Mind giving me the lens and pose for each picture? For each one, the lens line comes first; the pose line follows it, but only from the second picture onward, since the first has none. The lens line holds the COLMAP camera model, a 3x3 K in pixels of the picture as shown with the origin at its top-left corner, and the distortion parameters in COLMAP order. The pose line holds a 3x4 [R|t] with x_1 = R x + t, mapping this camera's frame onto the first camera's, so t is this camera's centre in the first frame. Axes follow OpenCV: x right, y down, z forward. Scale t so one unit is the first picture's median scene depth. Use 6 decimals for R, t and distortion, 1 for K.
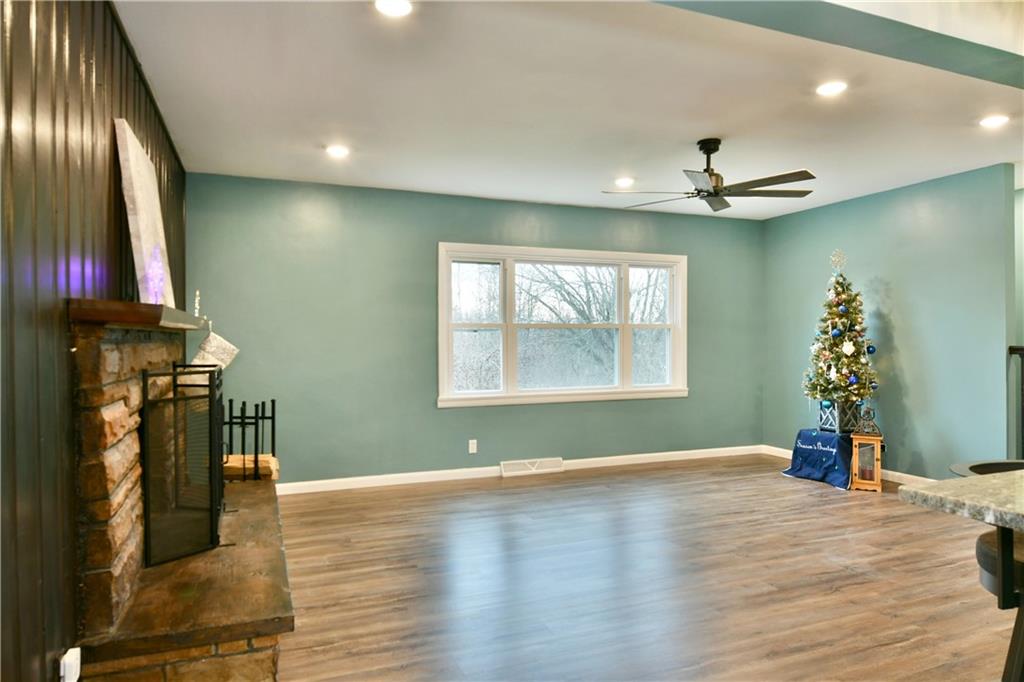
lens RADIAL K [[645.1, 0, 508.8], [0, 645.1, 341.5], [0, 0, 1]] dist [-0.013225, -0.002388]
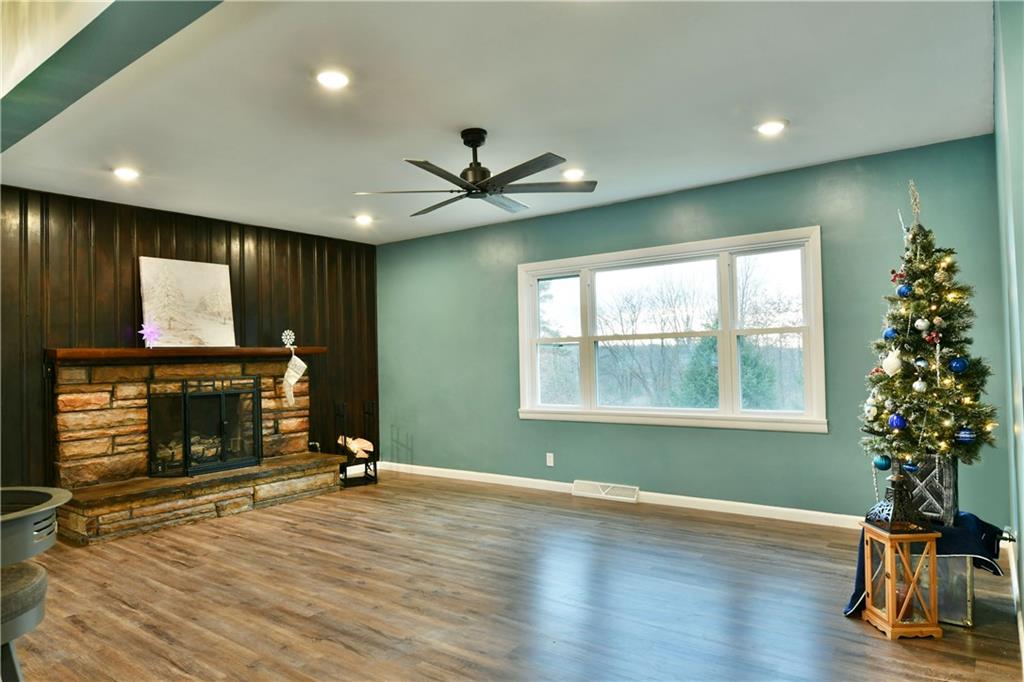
lens RADIAL K [[645.1, 0, 508.8], [0, 645.1, 341.5], [0, 0, 1]] dist [-0.013225, -0.002388]
pose [[0.514188, -0.029915, -0.857156, 1.027185], [0.020194, 0.999537, -0.022770, -0.001938], [0.857440, -0.005601, 0.514554, 0.550211]]
